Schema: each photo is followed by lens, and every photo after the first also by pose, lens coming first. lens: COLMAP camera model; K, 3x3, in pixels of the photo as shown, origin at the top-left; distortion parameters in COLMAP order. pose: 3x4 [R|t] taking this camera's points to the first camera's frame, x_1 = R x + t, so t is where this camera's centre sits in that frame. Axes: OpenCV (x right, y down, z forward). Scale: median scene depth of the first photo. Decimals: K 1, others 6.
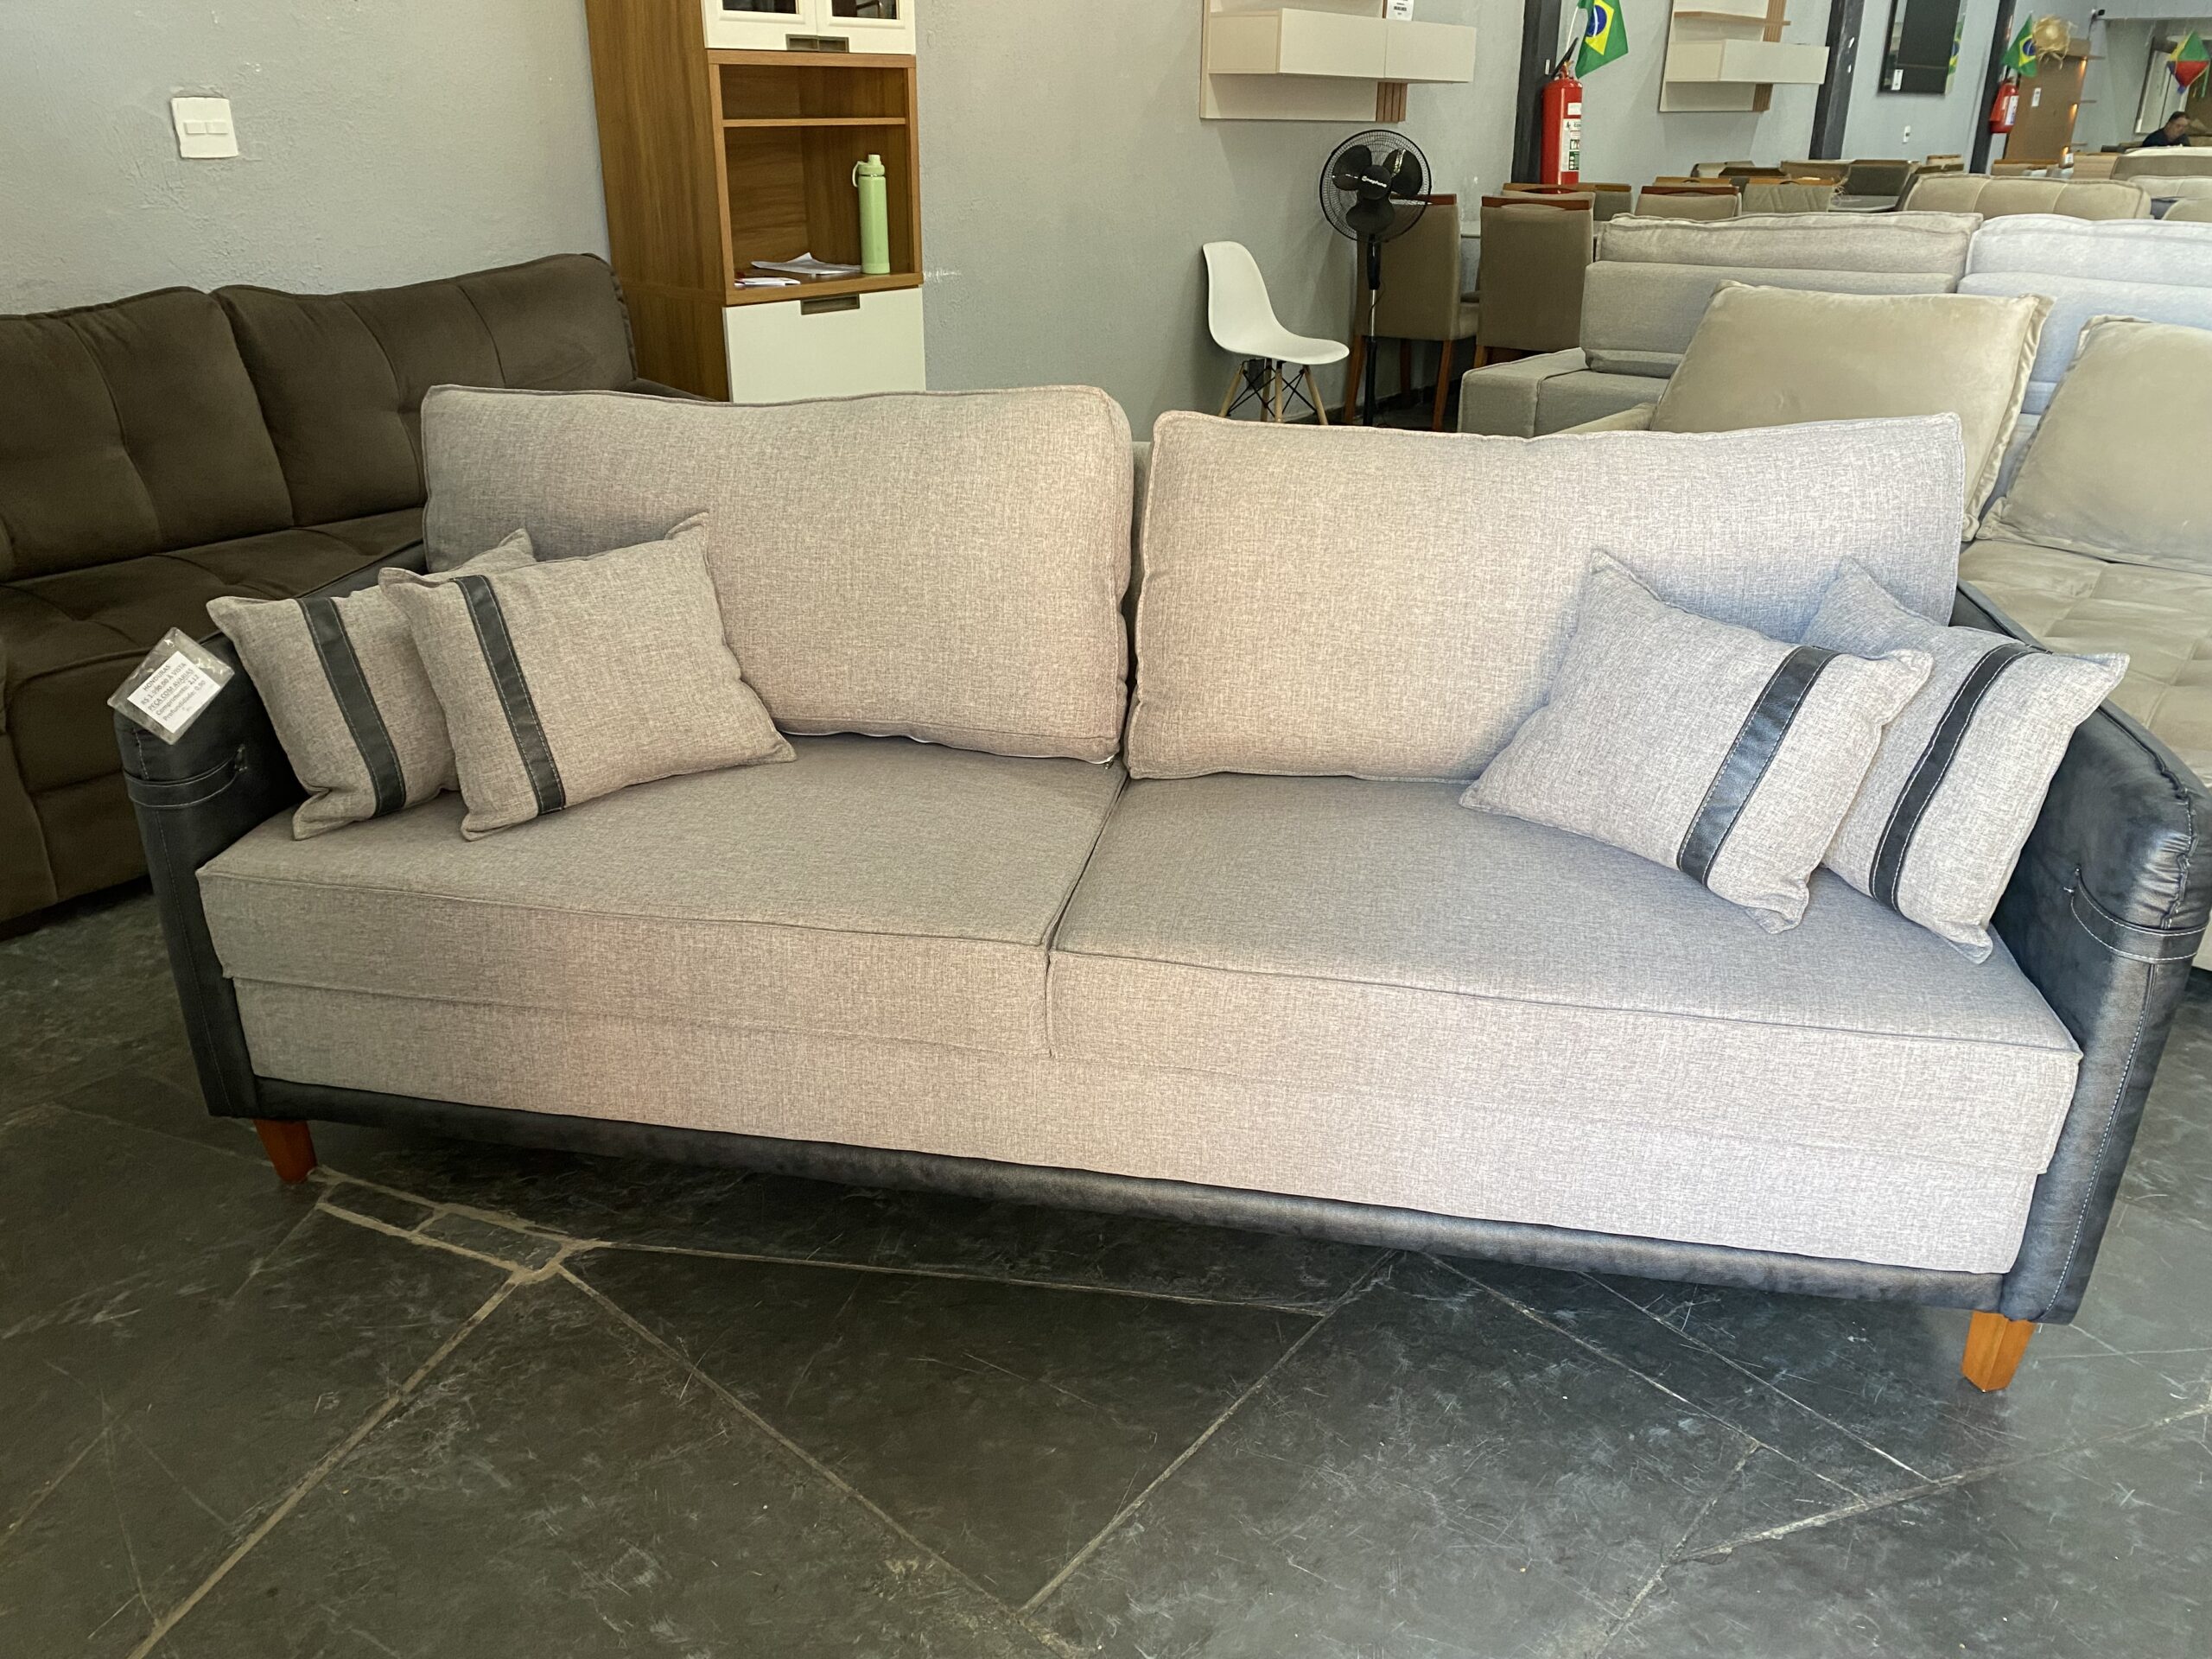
lens RADIAL K [[1683.5, 0, 1088.2], [0, 1683.5, 813.2], [0, 0, 1]] dist [0.032585, -0.022134]
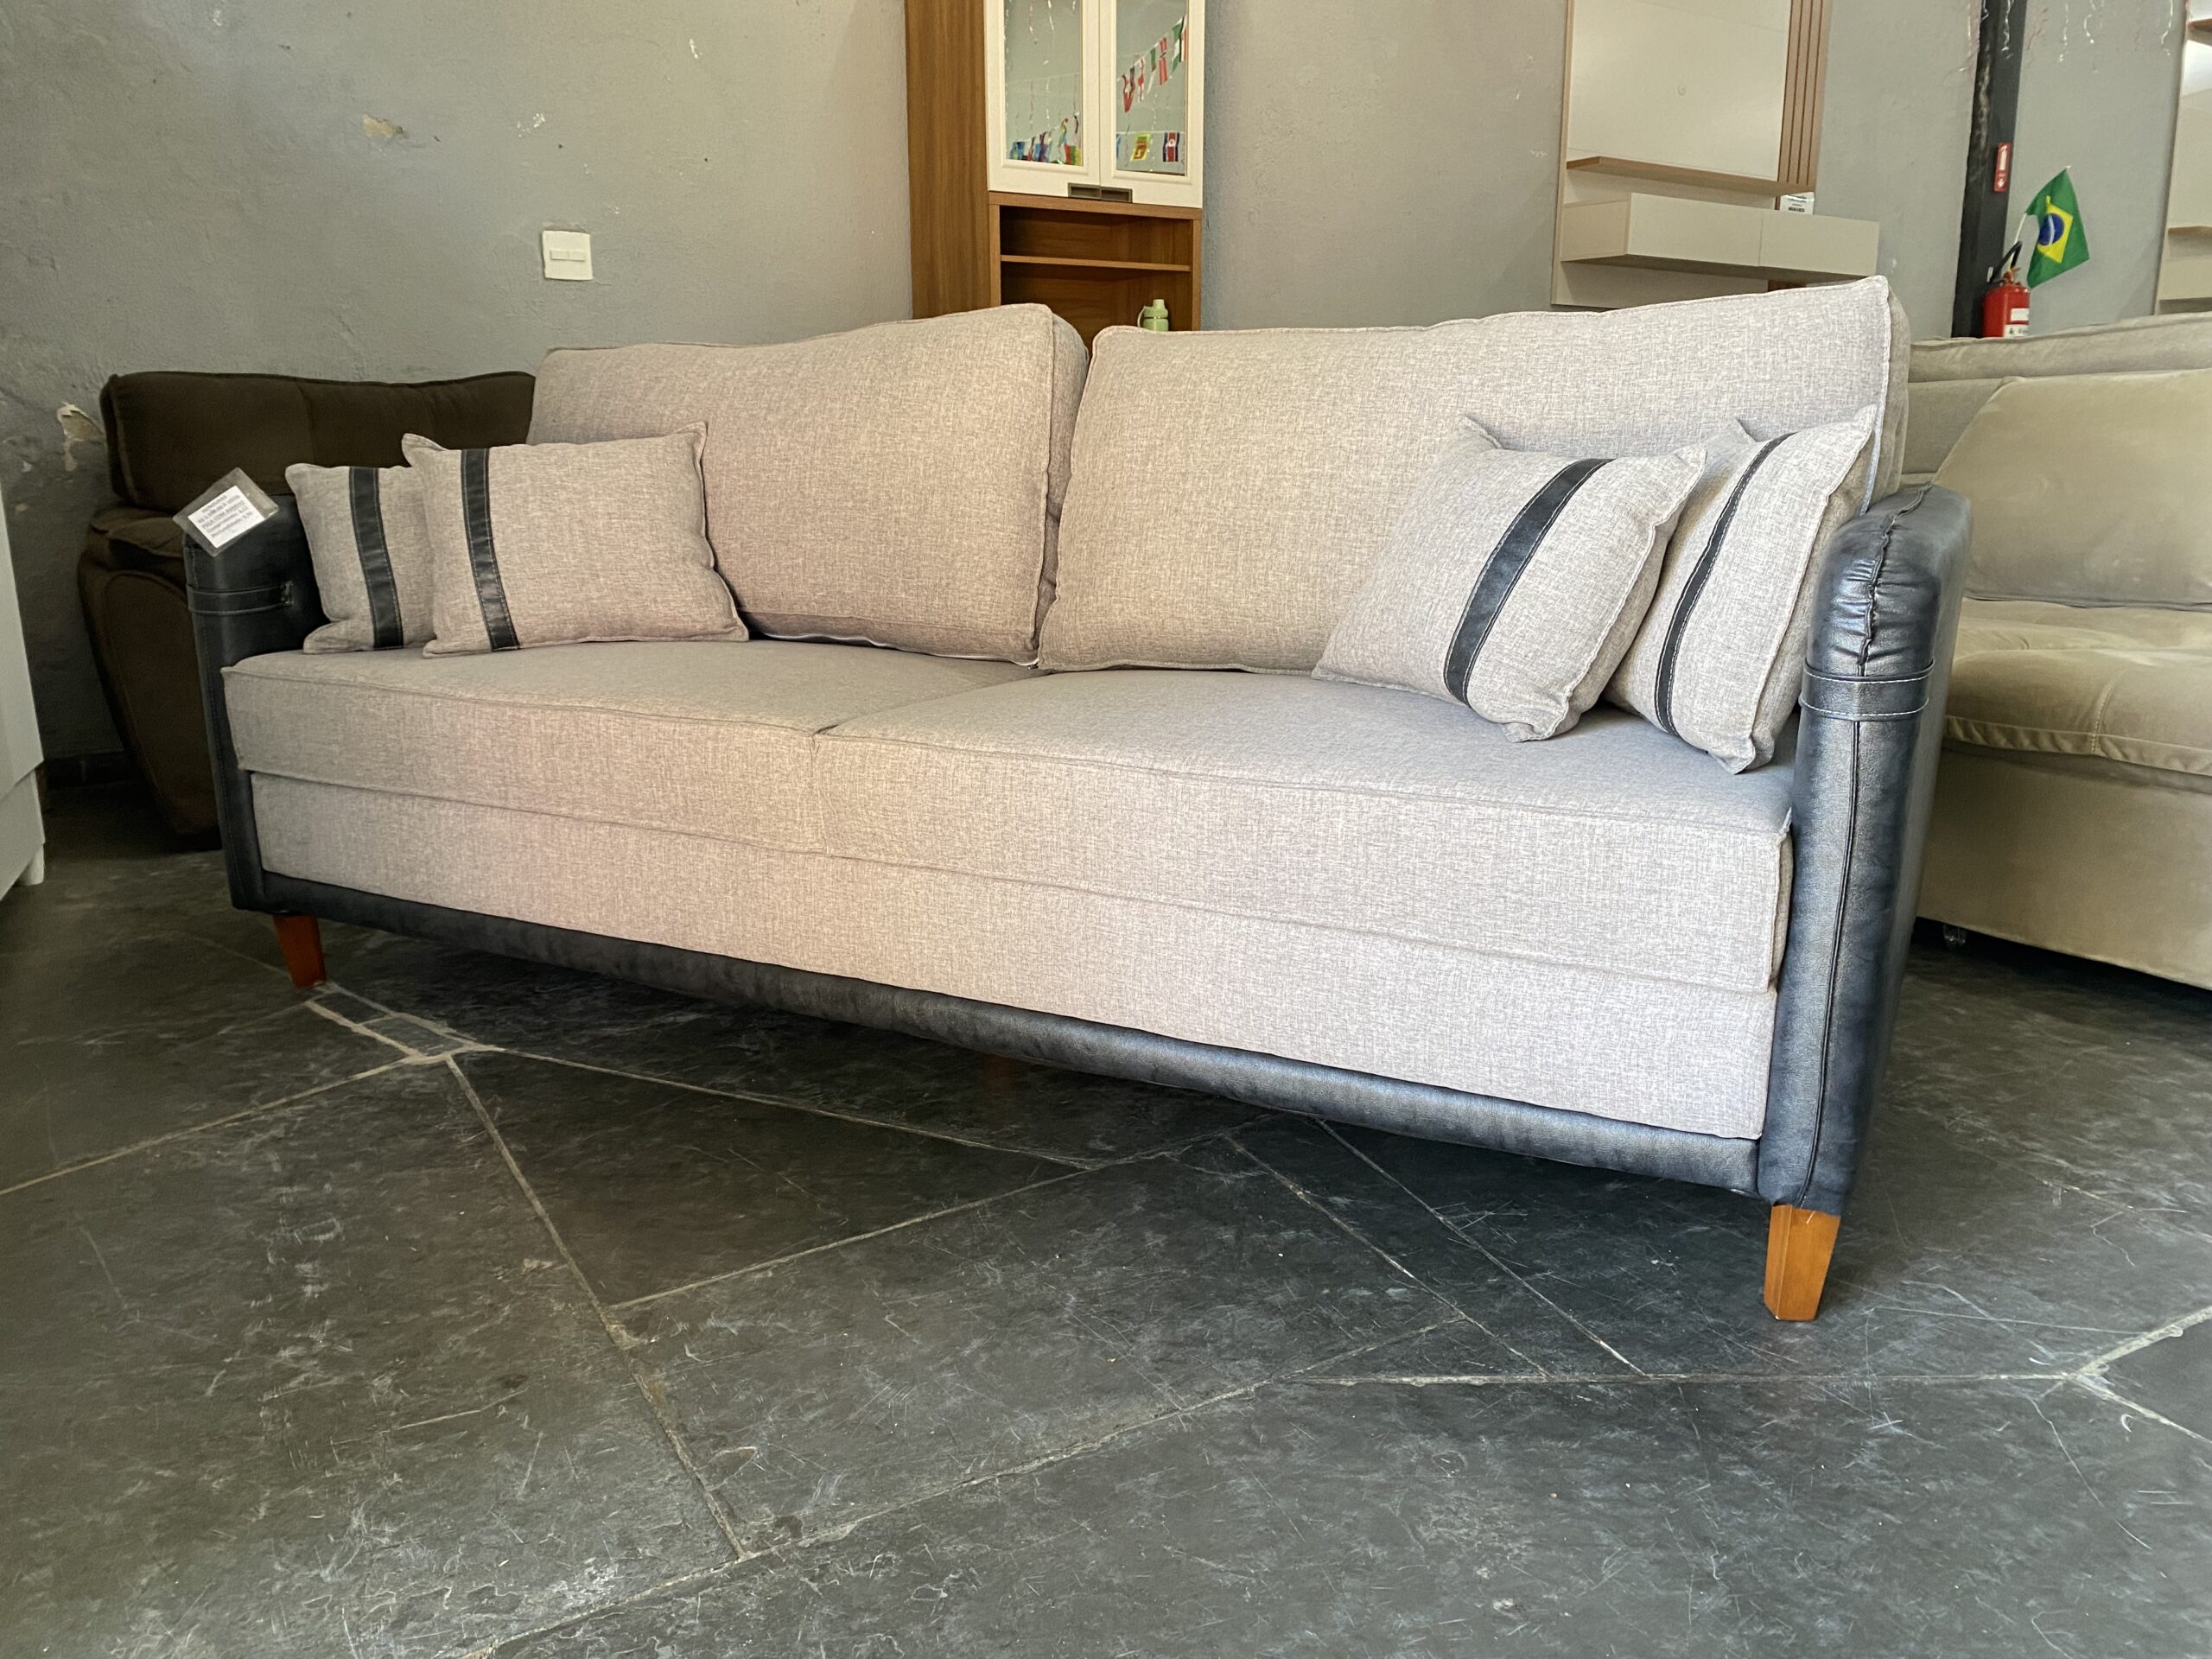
lens RADIAL K [[1683.5, 0, 1087.8], [0, 1683.5, 826.7], [0, 0, 1]] dist [0.032585, -0.022134]
pose [[0.951336, 0.063465, -0.301551, 0.415747], [-0.112404, 0.982607, -0.147813, 0.249078], [0.286925, 0.174515, 0.941923, 0.072116]]
